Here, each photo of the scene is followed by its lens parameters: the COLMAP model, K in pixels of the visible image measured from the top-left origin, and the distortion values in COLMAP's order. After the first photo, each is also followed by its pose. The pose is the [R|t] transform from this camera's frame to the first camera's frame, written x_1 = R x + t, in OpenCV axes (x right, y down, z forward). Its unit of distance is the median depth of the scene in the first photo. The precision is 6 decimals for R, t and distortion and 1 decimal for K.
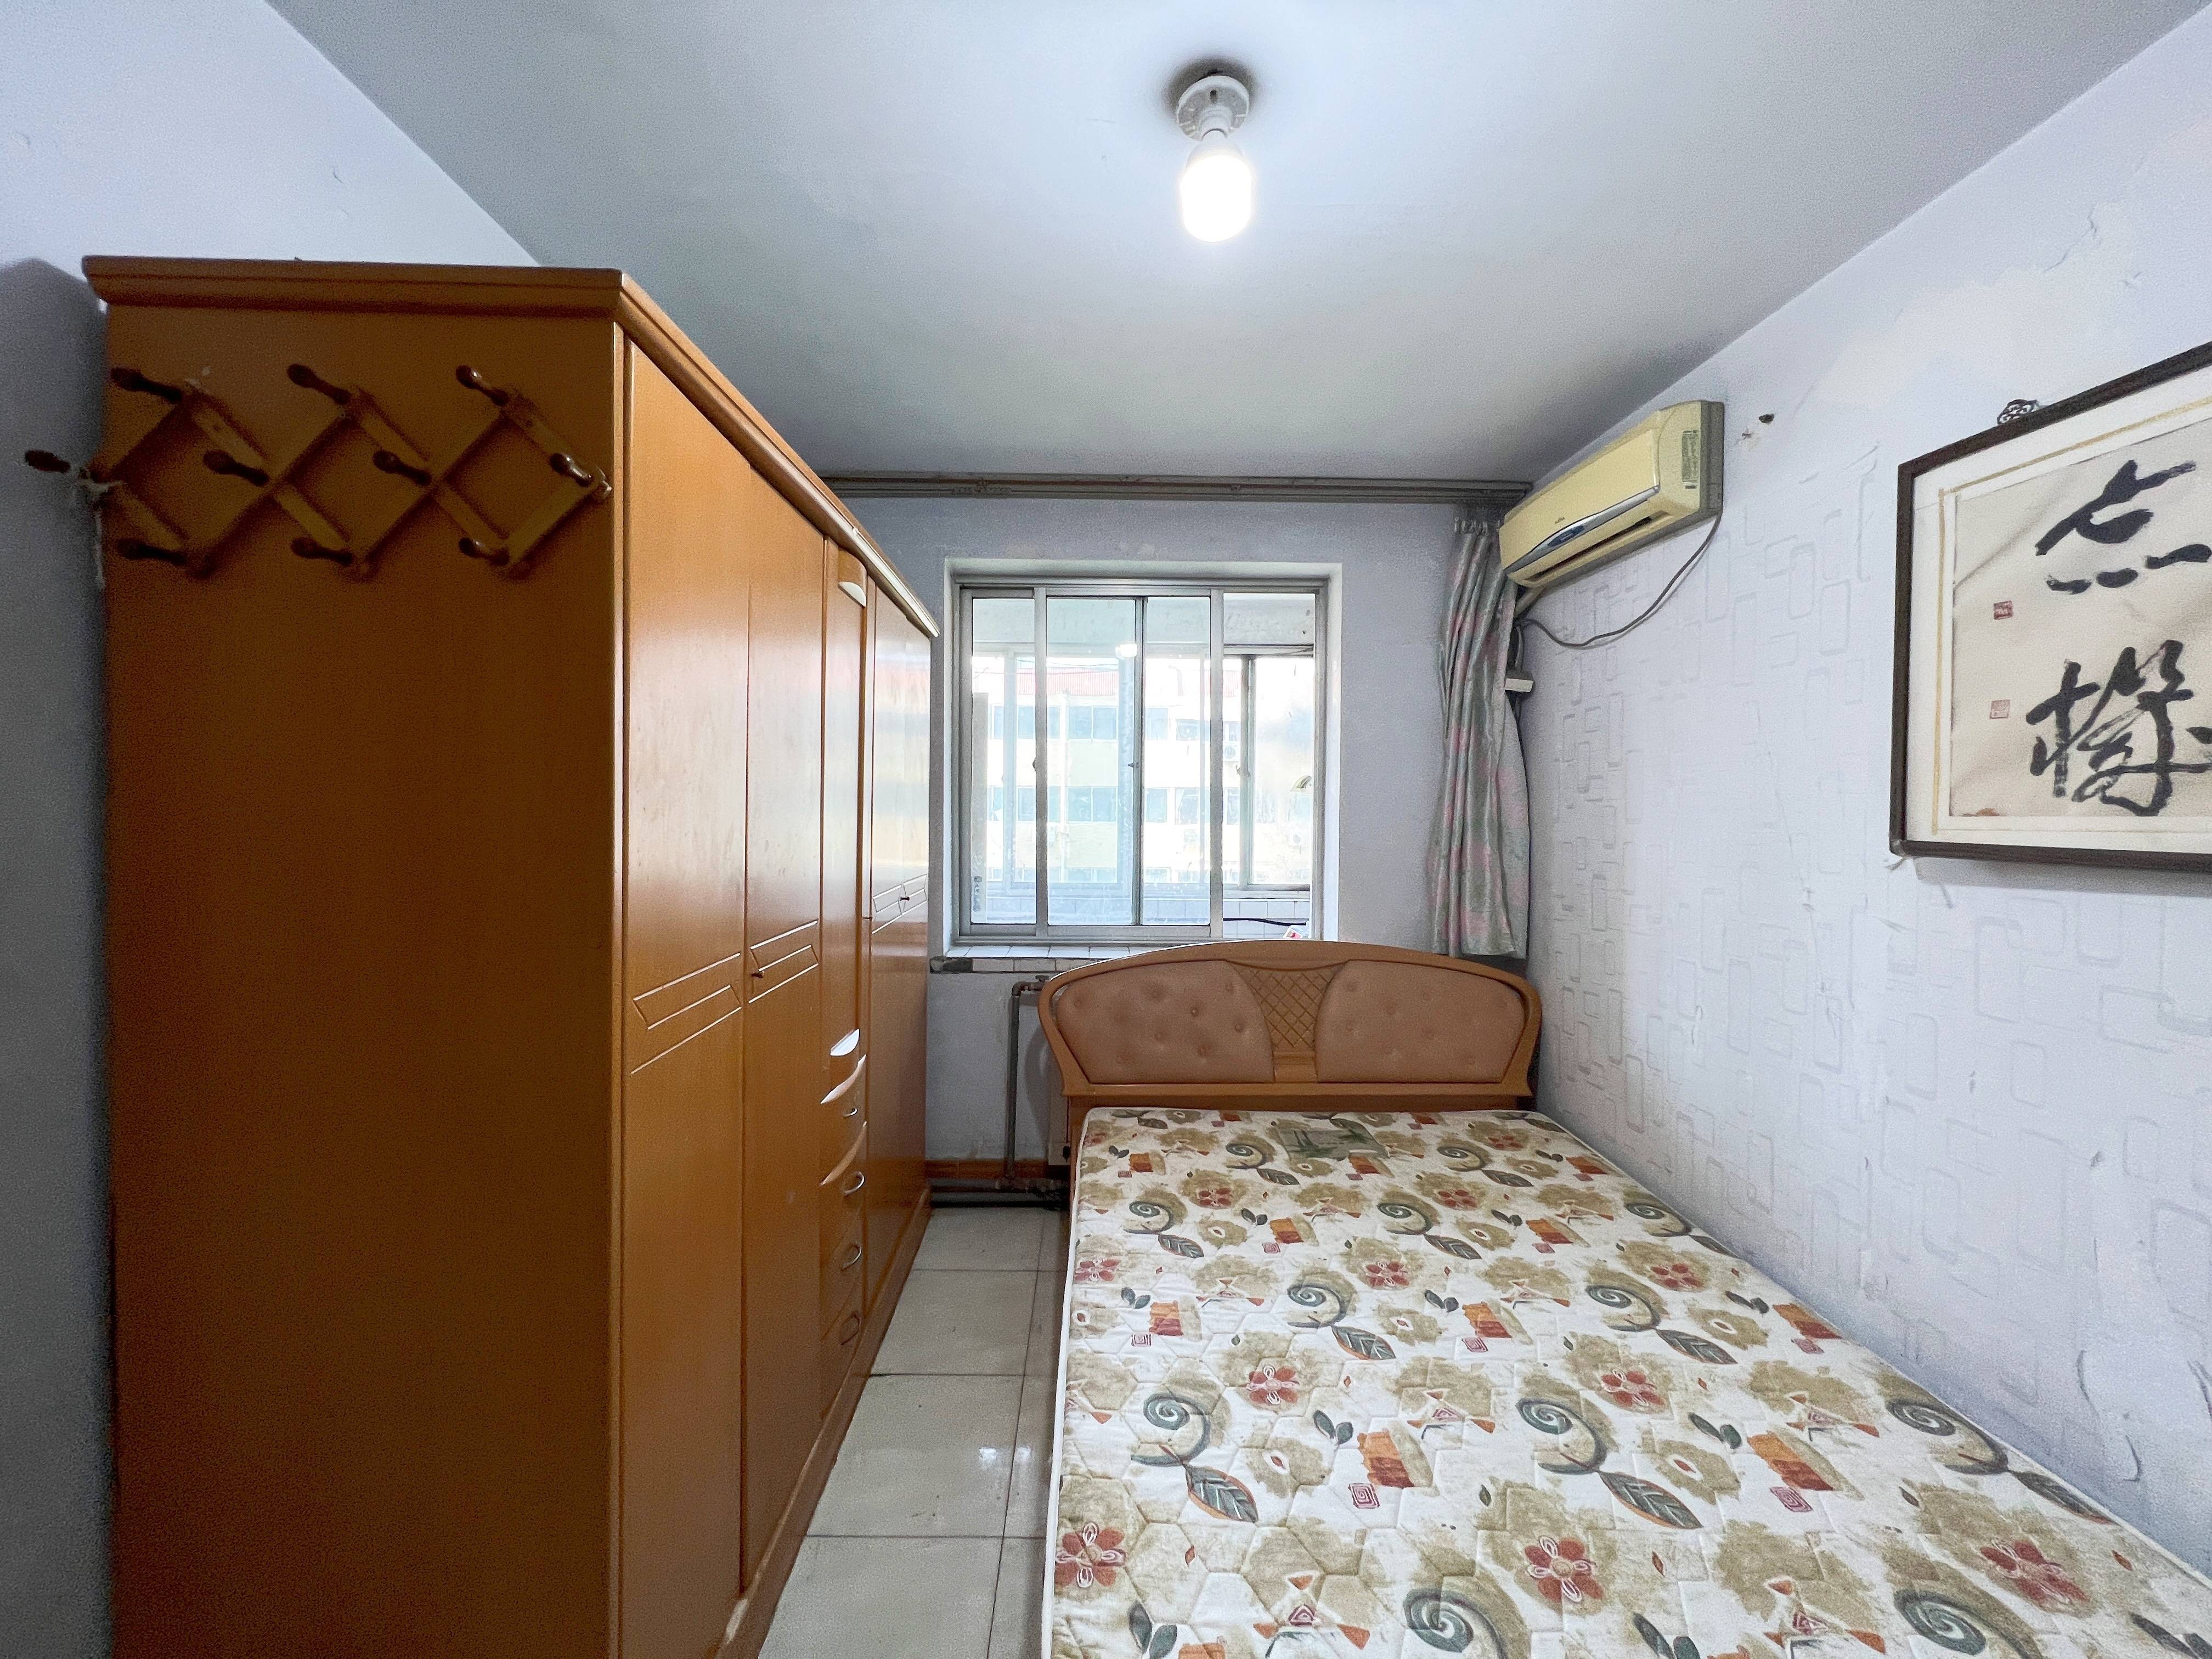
lens RADIAL K [[884.1, 0, 1117.7], [0, 884.1, 817.1], [0, 0, 1]] dist [-0.000791, 0.000228]
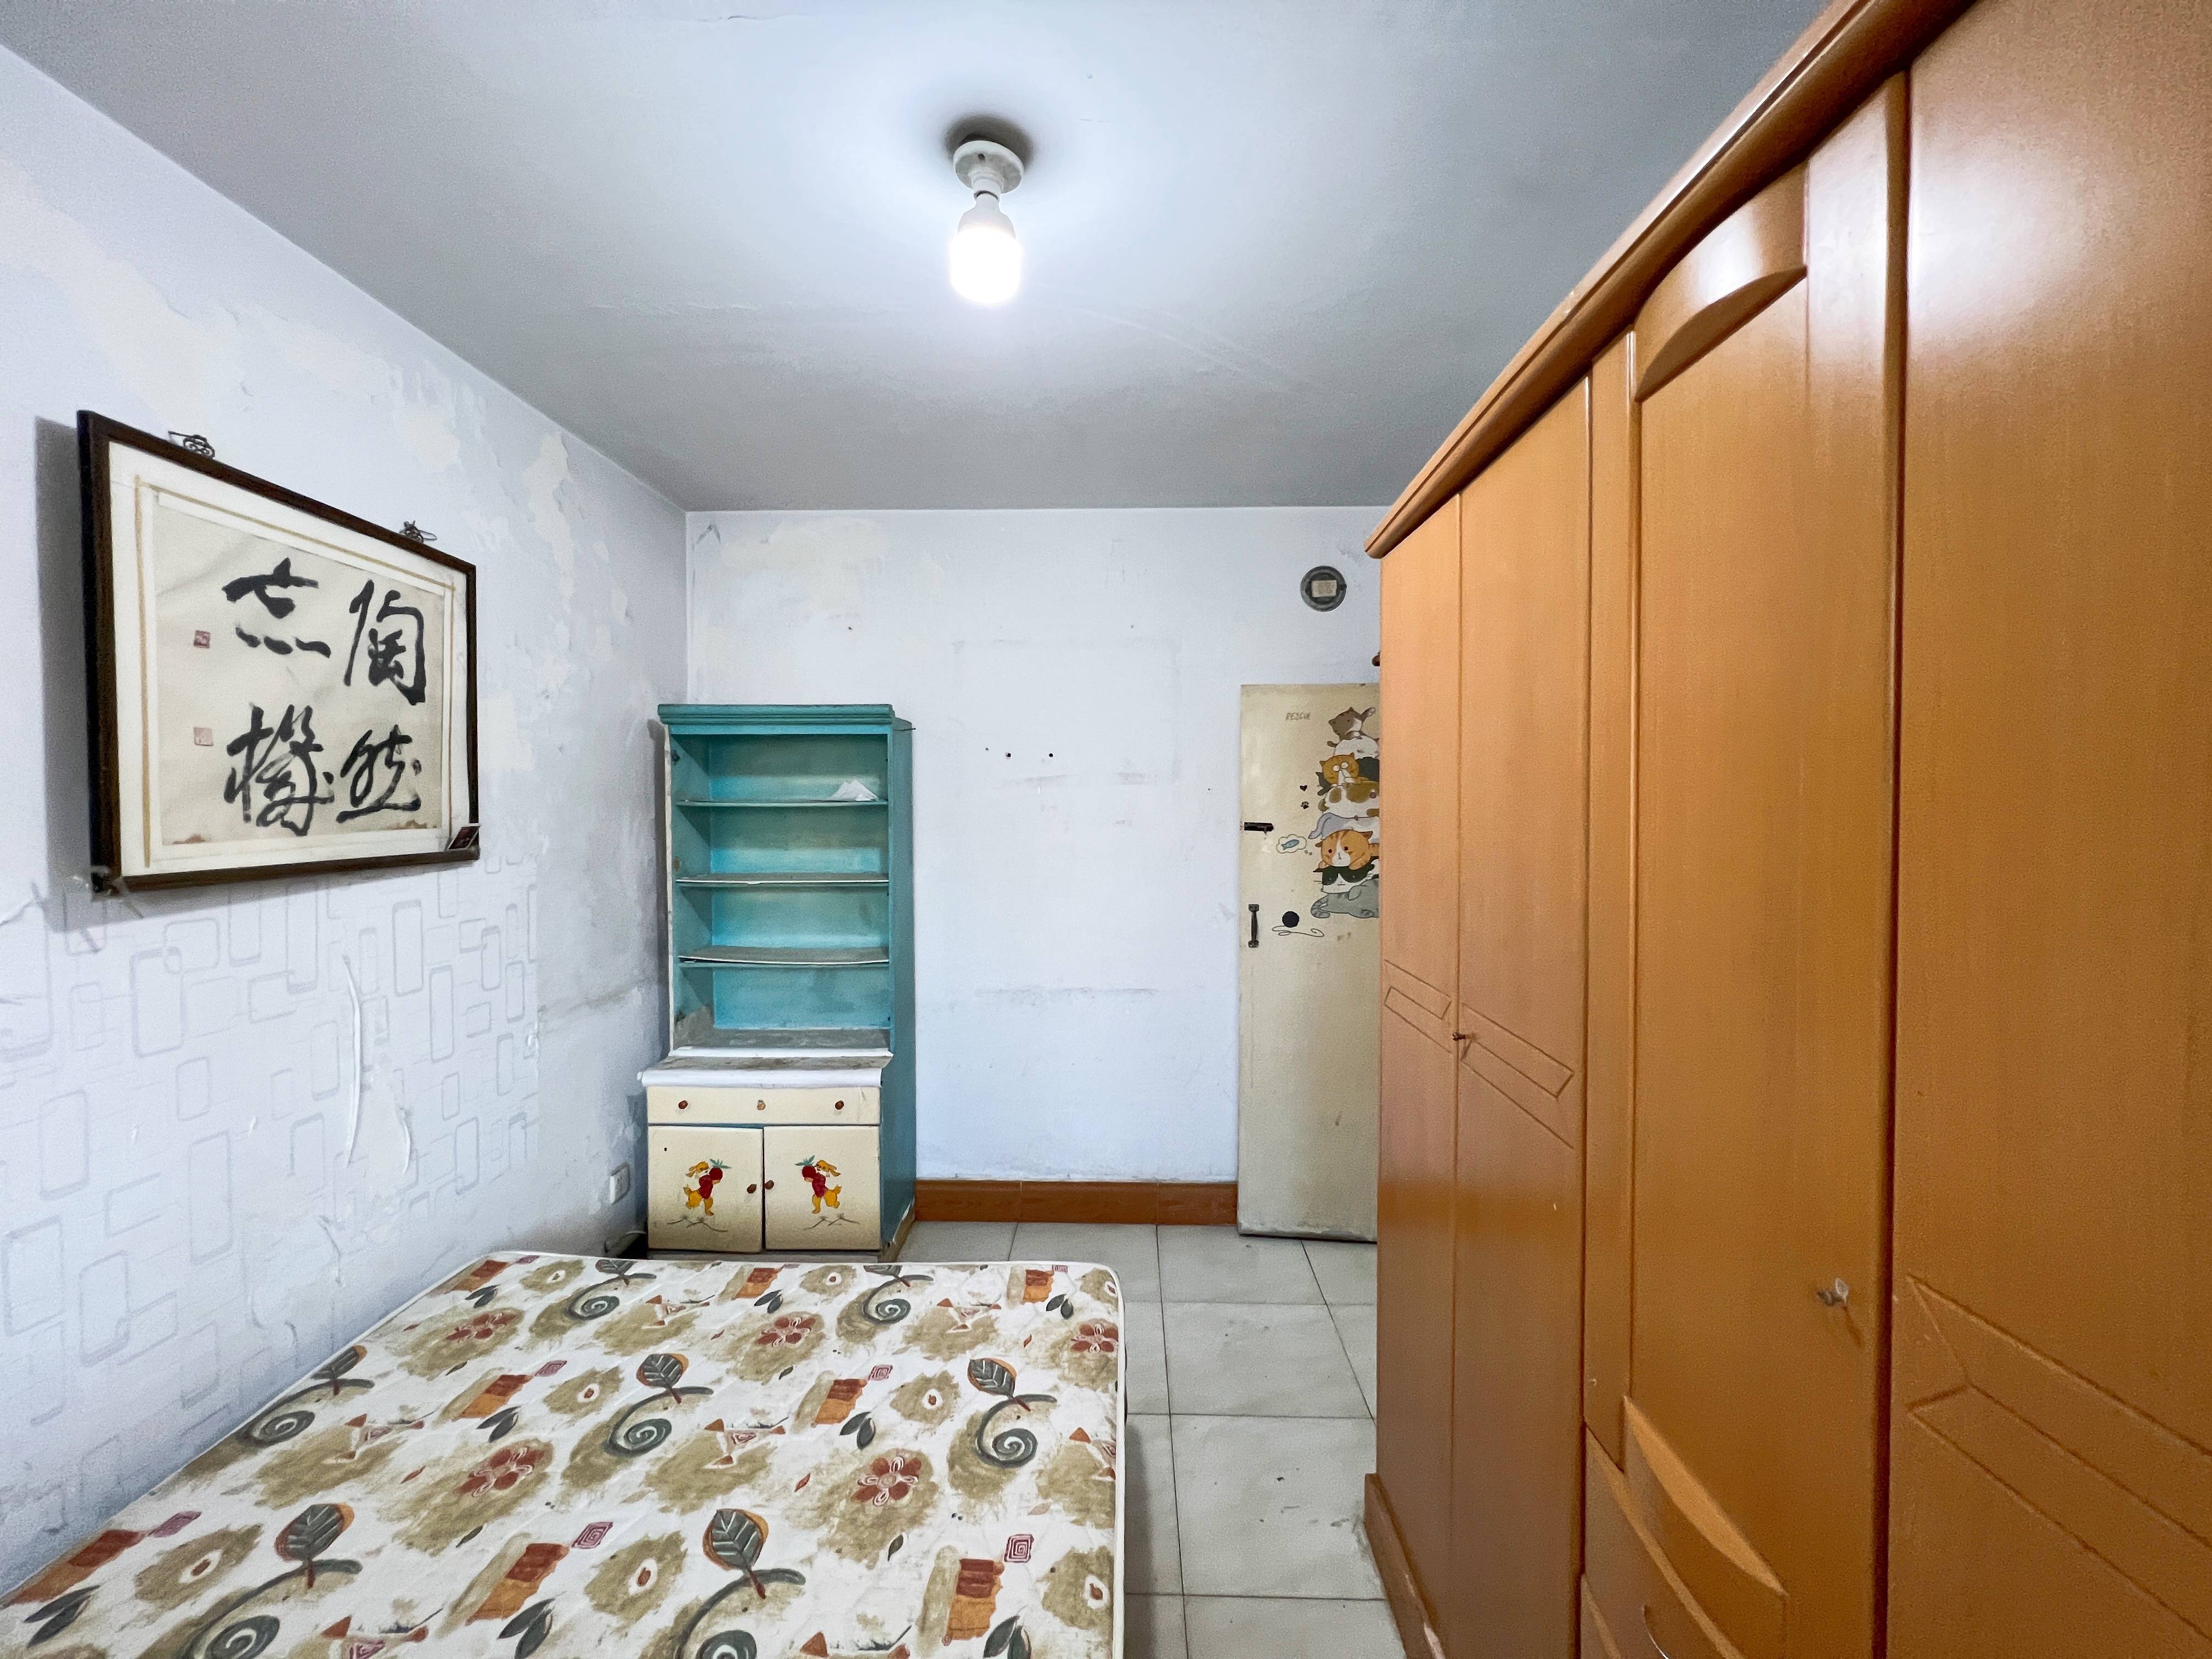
lens RADIAL K [[884.1, 0, 1105.2], [0, 884.1, 822.0], [0, 0, 1]] dist [-0.000791, 0.000228]
pose [[-0.998728, -0.014651, 0.048249, -0.093269], [-0.012790, 0.999171, 0.038652, -0.083417], [-0.048775, 0.037986, -0.998087, 2.130606]]
